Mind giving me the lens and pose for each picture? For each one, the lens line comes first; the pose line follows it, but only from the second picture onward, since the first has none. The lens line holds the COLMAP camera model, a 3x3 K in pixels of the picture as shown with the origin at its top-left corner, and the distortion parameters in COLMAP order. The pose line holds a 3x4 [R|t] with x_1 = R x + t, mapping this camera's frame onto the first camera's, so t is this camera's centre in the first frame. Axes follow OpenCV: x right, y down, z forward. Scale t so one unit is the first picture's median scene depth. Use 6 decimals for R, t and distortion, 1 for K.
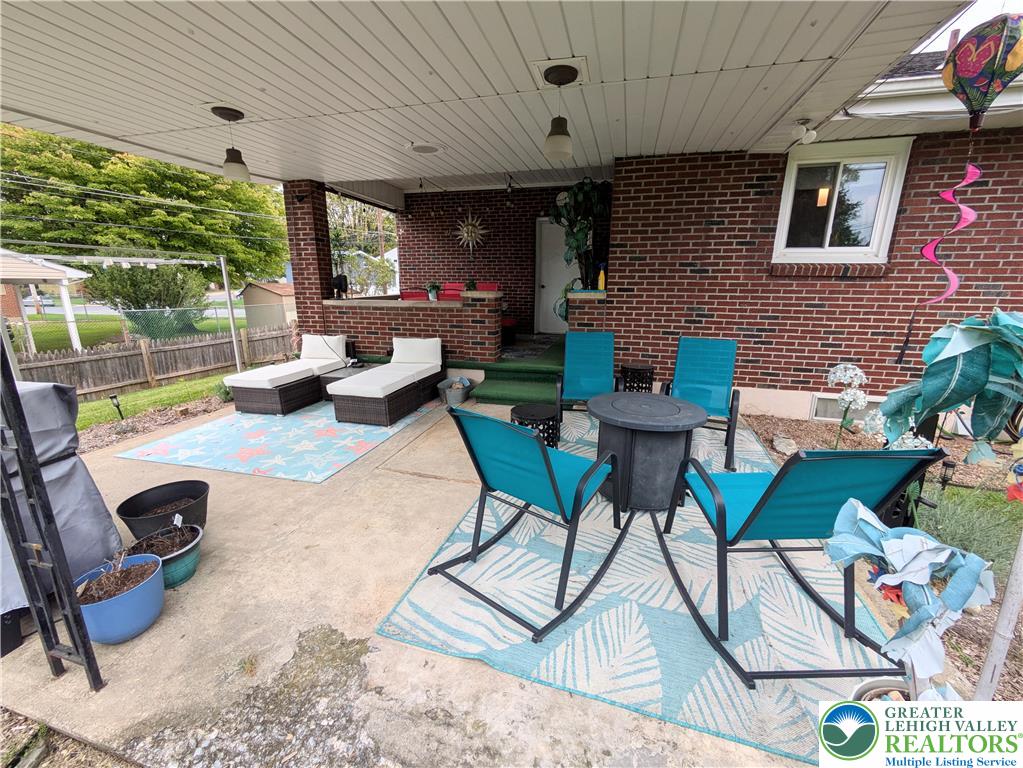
lens RADIAL K [[407.5, 0, 507.6], [0, 407.5, 382.2], [0, 0, 1]] dist [-0.001697, 0.000707]
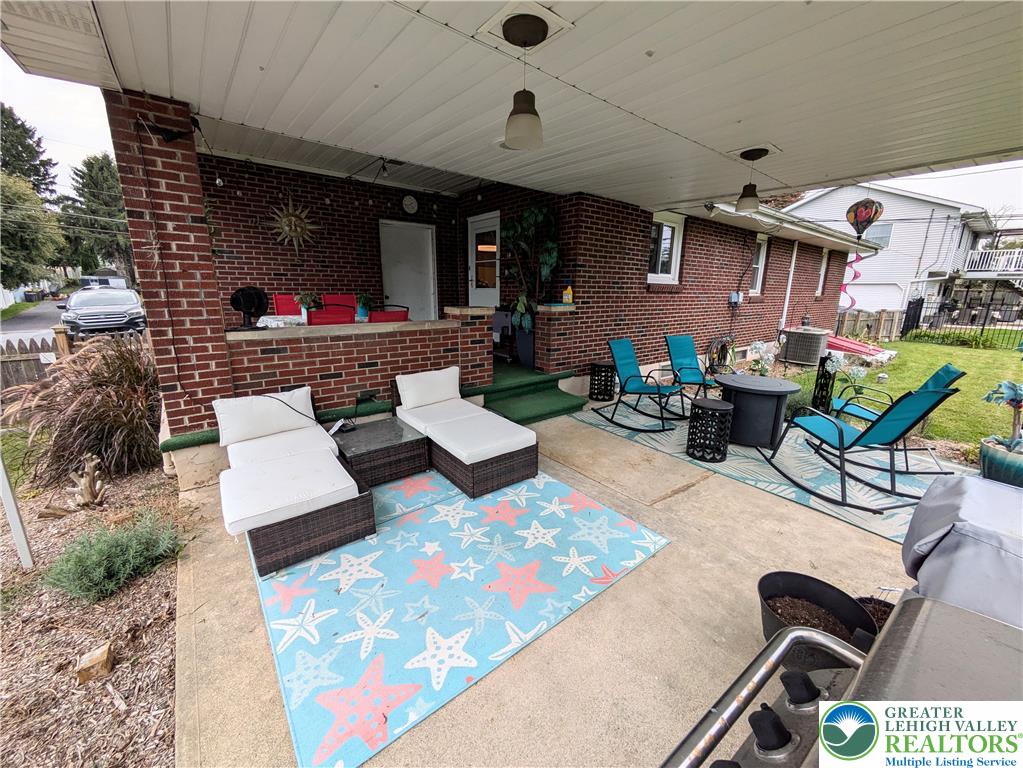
lens RADIAL K [[407.5, 0, 503.4], [0, 407.5, 382.7], [0, 0, 1]] dist [-0.001697, 0.000707]
pose [[0.592846, -0.181437, 0.784611, -0.668484], [0.183237, 0.979125, 0.087965, -0.114662], [-0.784192, 0.091620, 0.613717, 0.373331]]
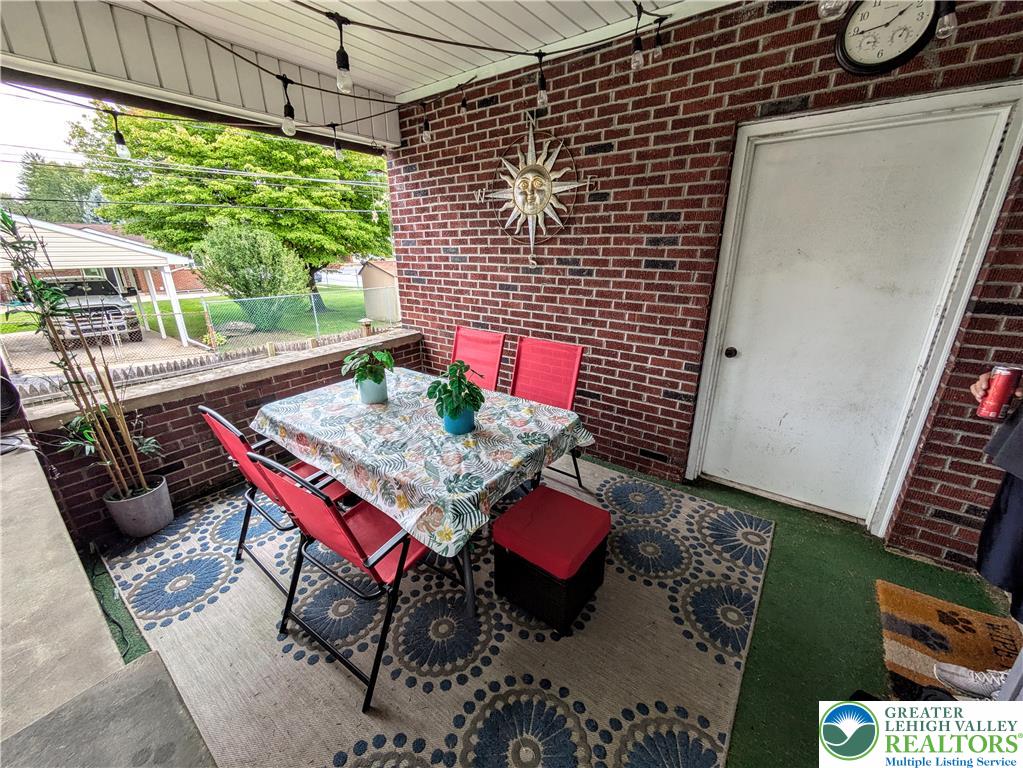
lens RADIAL K [[407.5, 0, 507.0], [0, 407.5, 386.8], [0, 0, 1]] dist [-0.001697, 0.000707]
pose [[0.931241, 0.109941, -0.347423, 0.048047], [-0.077604, 0.991365, 0.105703, -0.310328], [0.356044, -0.071473, 0.931732, 0.859155]]
